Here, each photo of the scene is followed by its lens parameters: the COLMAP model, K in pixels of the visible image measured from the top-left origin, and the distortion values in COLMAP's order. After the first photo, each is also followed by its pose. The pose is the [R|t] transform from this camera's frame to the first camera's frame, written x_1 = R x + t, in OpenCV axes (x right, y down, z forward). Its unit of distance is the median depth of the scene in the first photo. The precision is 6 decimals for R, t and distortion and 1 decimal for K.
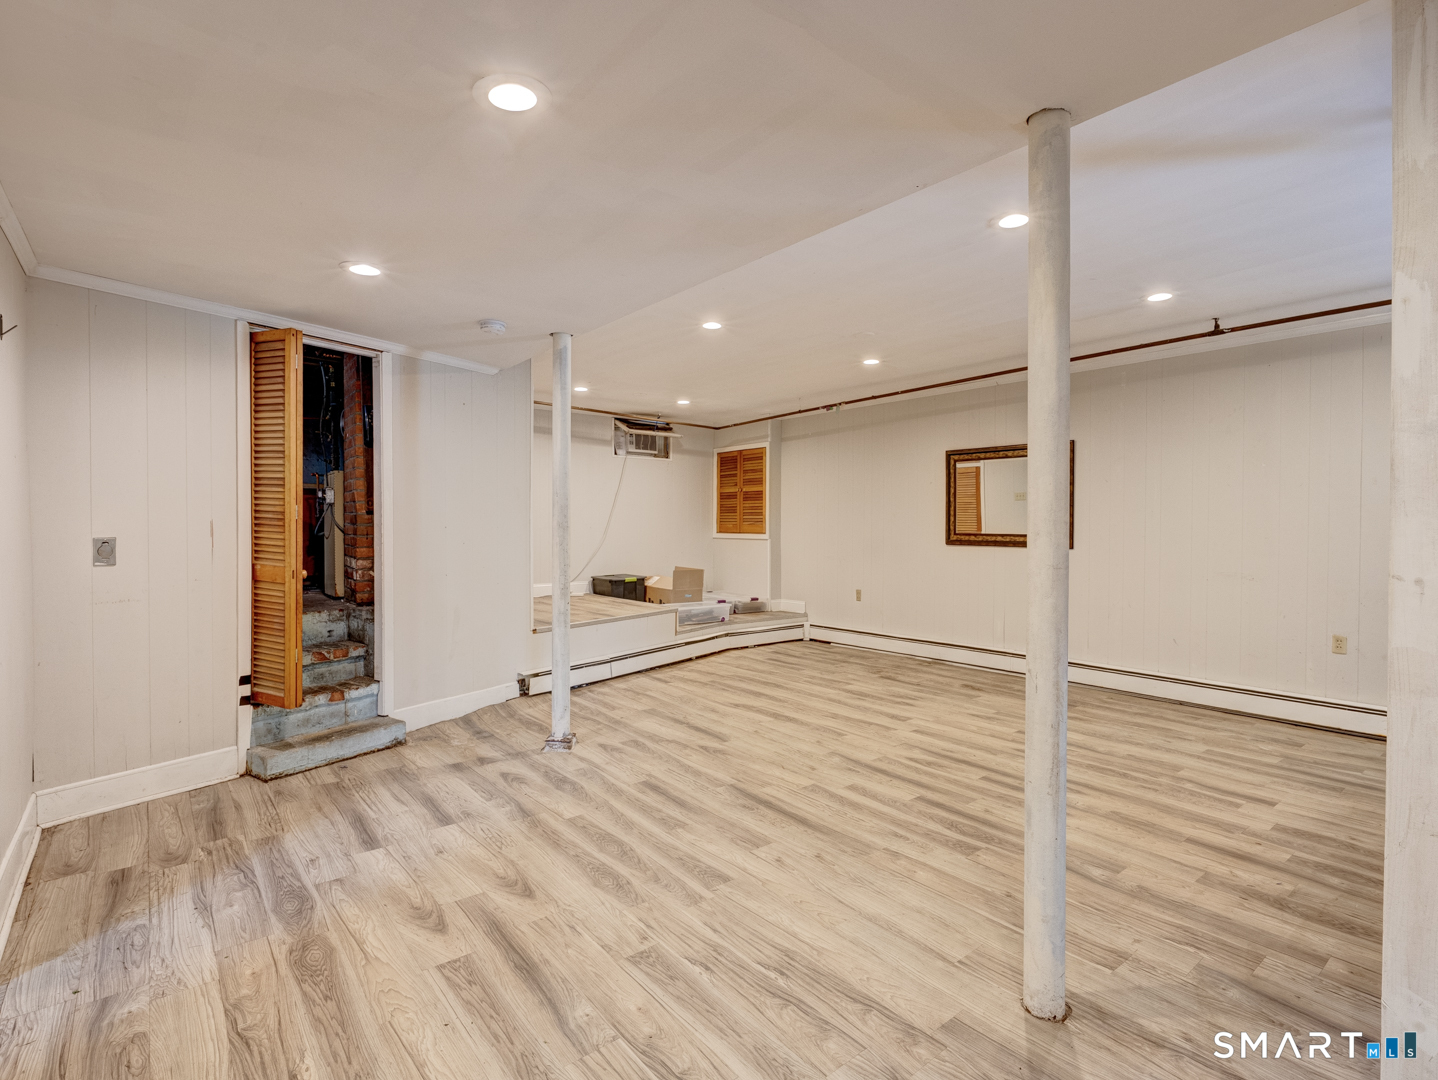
lens RADIAL K [[726.3, 0, 718.3], [0, 726.3, 535.7], [0, 0, 1]] dist [0.001027, 0.000484]
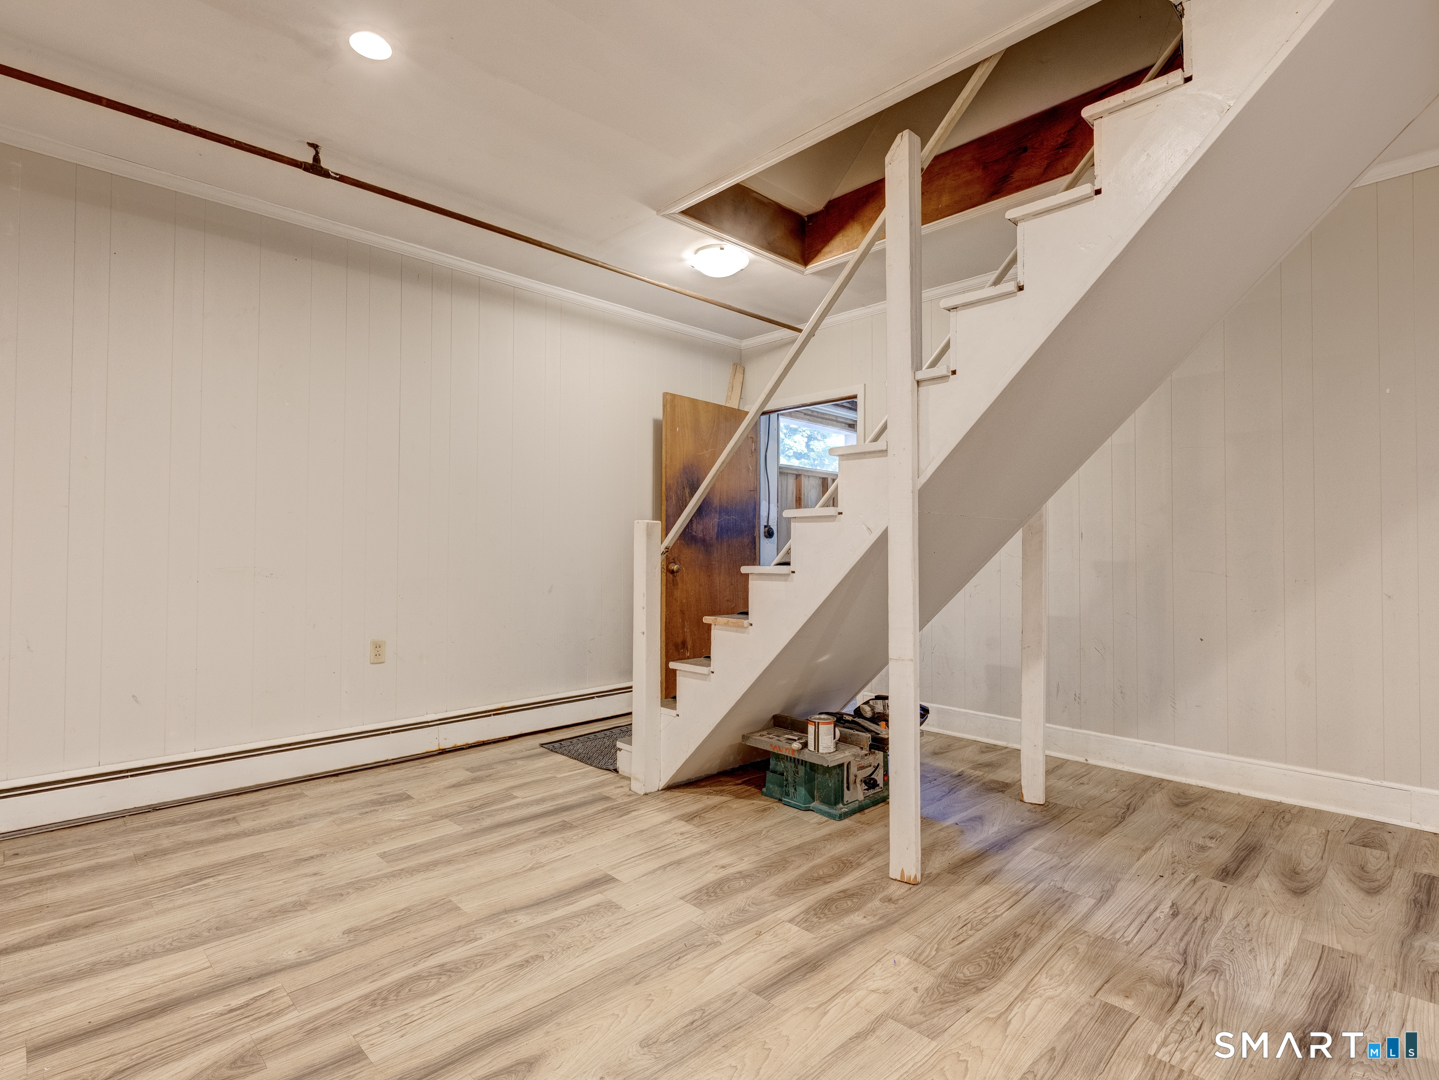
lens RADIAL K [[726.8, 0, 718.0], [0, 726.8, 536.6], [0, 0, 1]] dist [0.001027, 0.000484]
pose [[-0.109638, 0.010132, 0.993920, 0.053200], [0.007784, 0.999926, -0.009334, 0.046224], [-0.993941, 0.006713, -0.109708, 0.901118]]
